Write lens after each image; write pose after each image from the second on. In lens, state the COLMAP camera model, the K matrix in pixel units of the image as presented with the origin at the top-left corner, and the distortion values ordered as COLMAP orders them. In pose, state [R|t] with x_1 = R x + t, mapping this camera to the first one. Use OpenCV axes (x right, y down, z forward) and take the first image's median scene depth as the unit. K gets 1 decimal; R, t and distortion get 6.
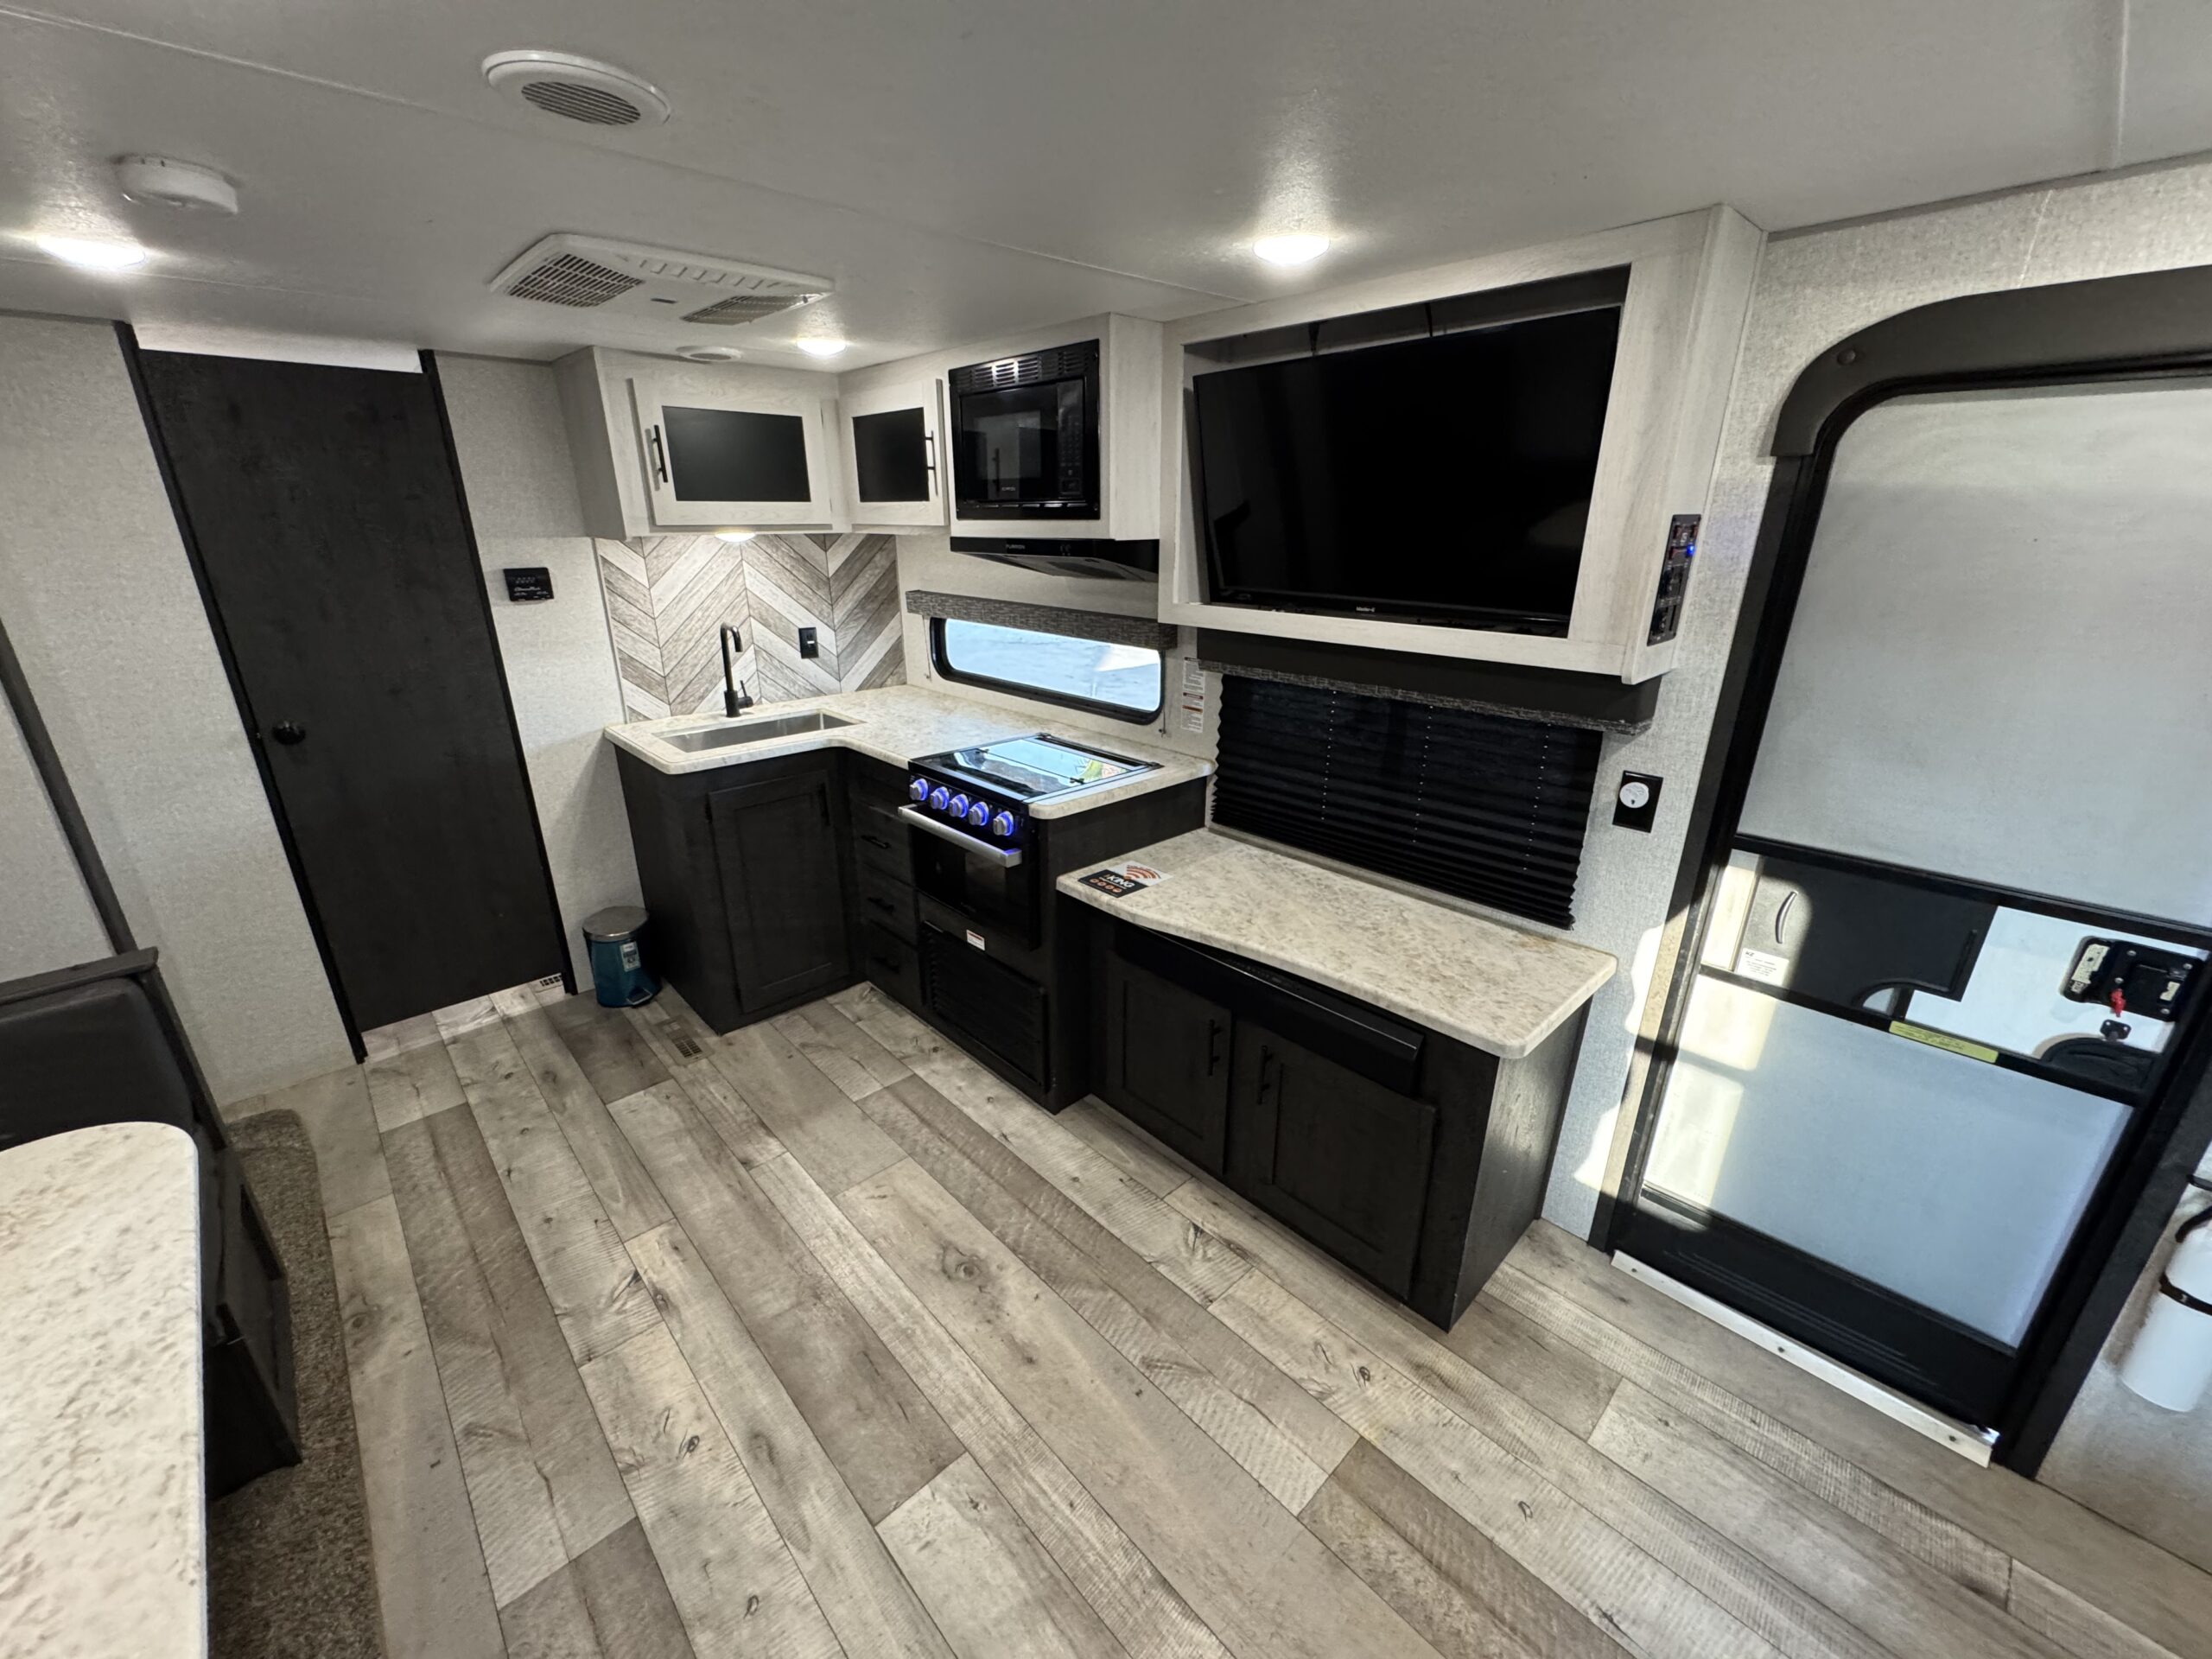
lens RADIAL K [[880.9, 0, 1108.6], [0, 880.9, 824.4], [0, 0, 1]] dist [-0.001216, 0.000197]
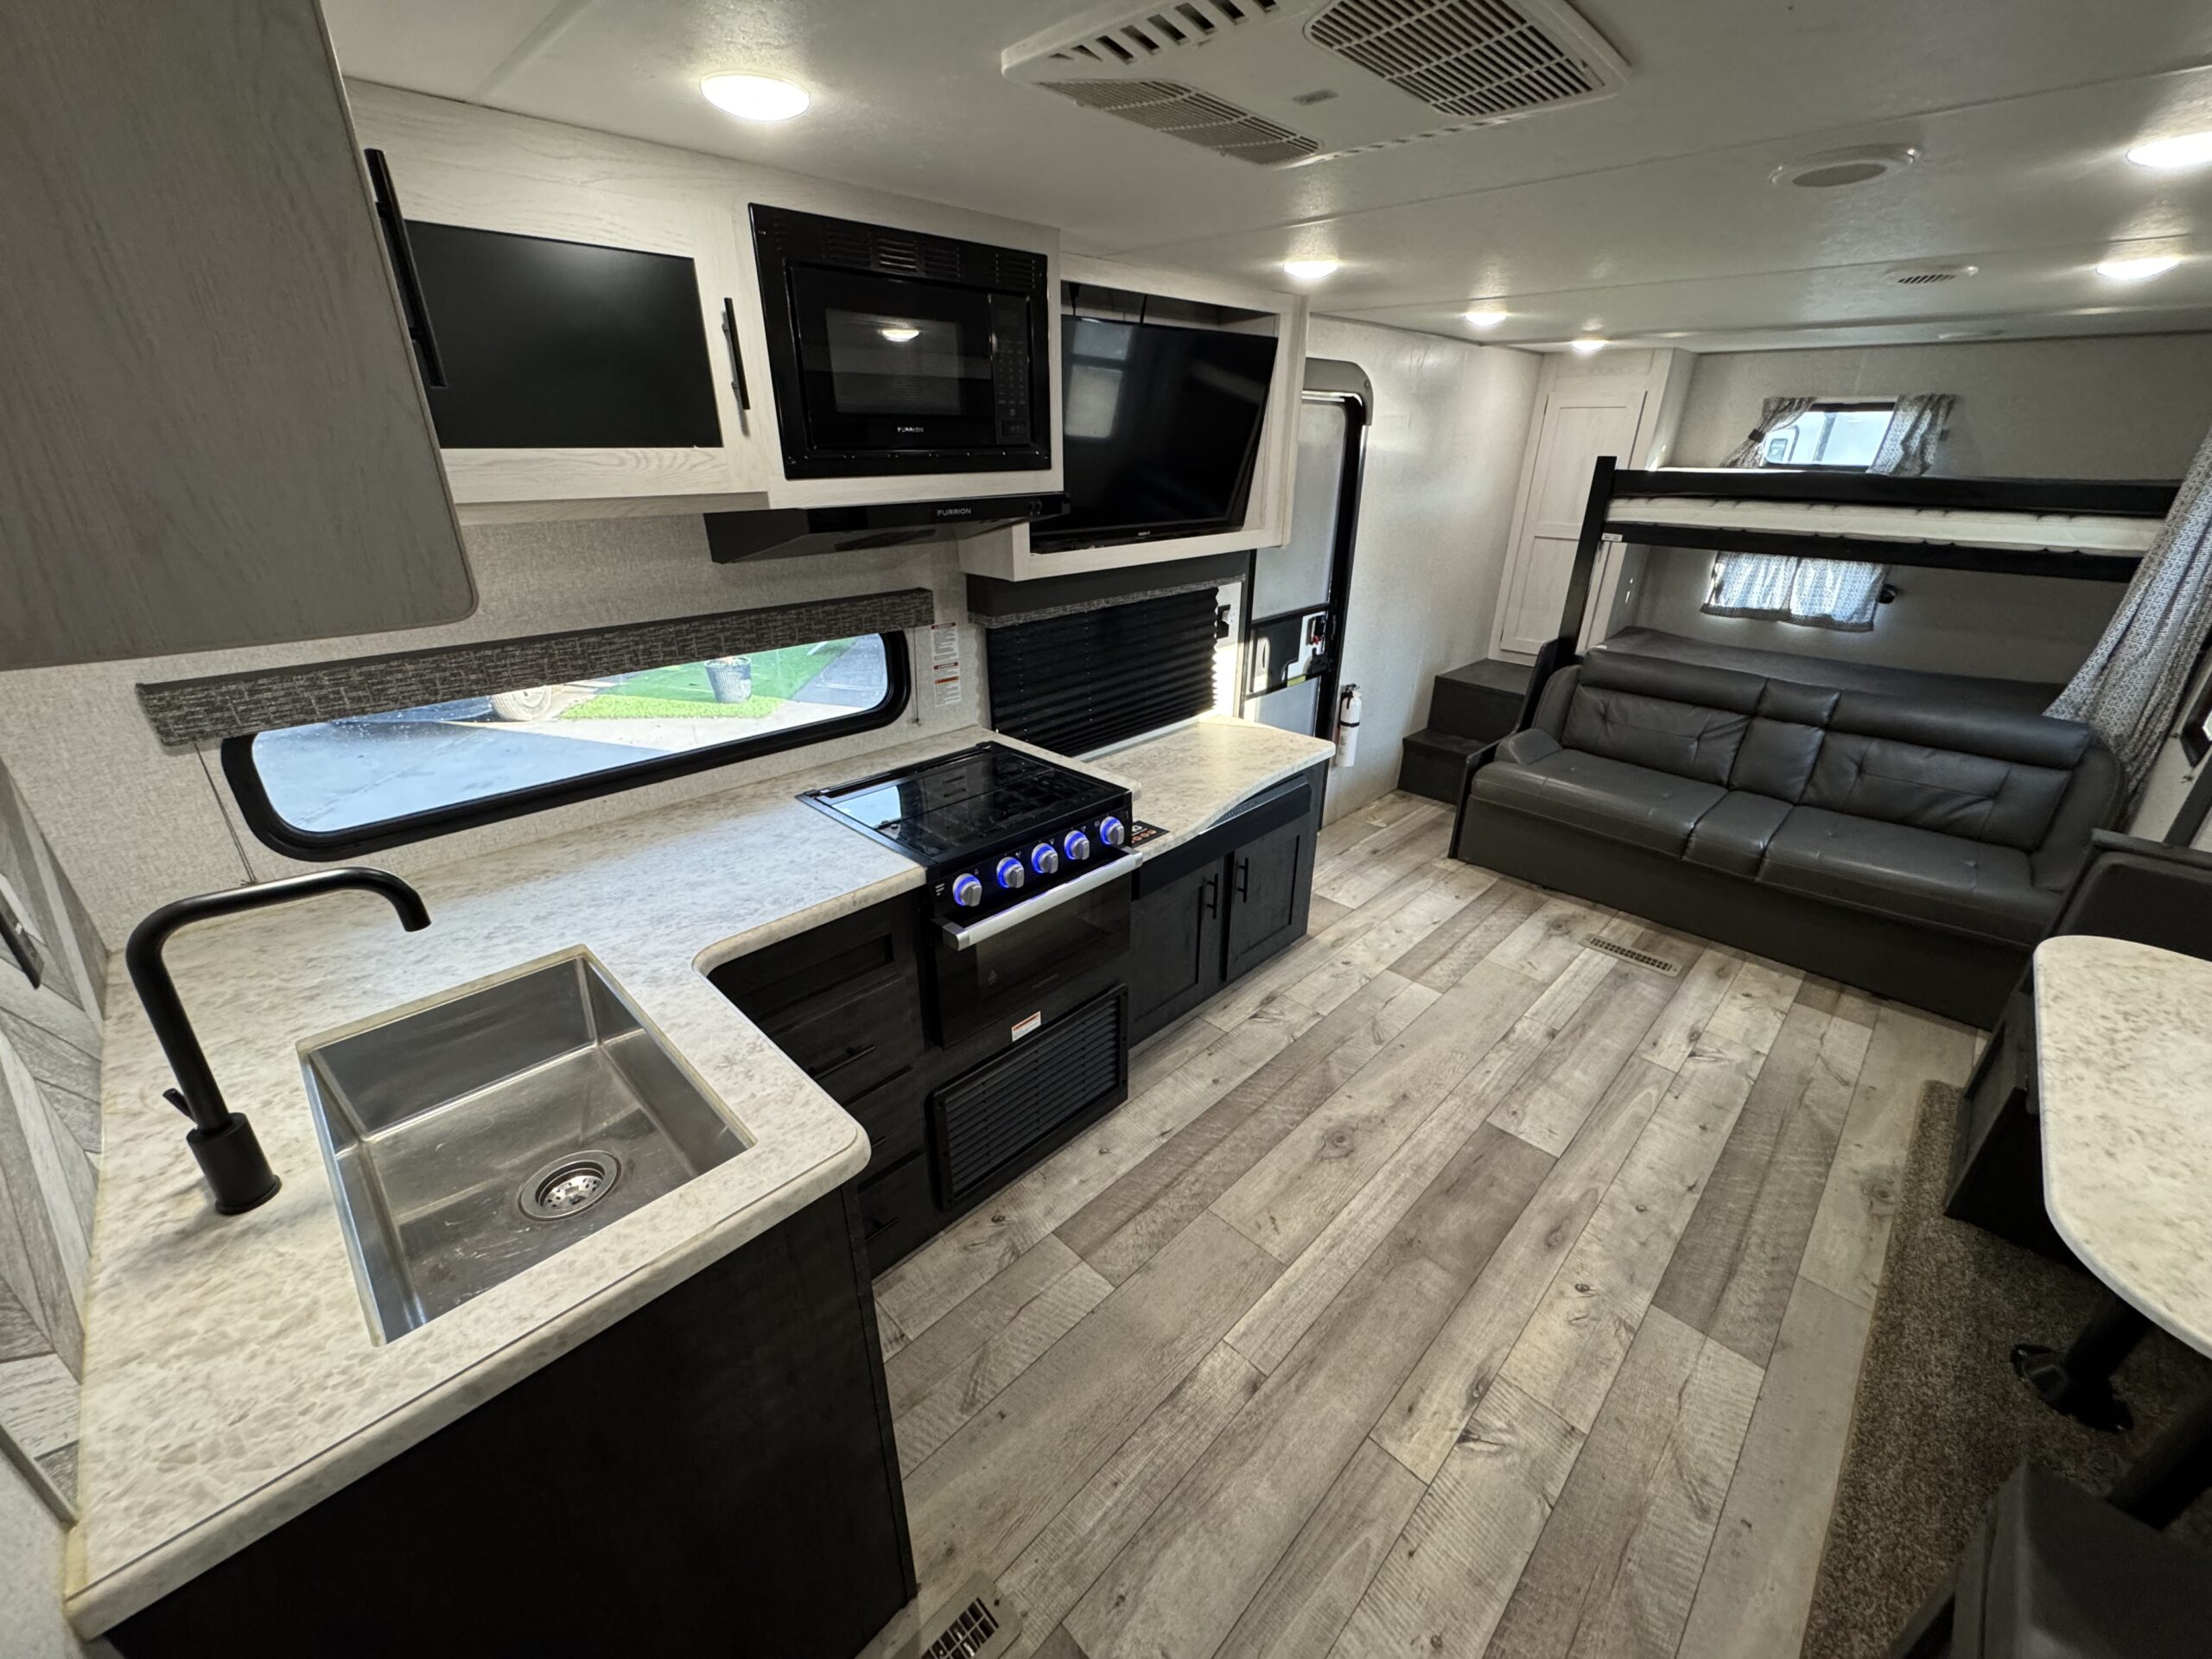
lens RADIAL K [[886.0, 0, 1106.0], [0, 886.0, 829.5], [0, 0, 1]] dist [0.010943, -0.012157]
pose [[-0.037942, -0.393184, 0.918676, -1.049805], [0.343805, 0.858077, 0.381448, -0.378019], [-0.938274, 0.330318, 0.102621, 1.043967]]
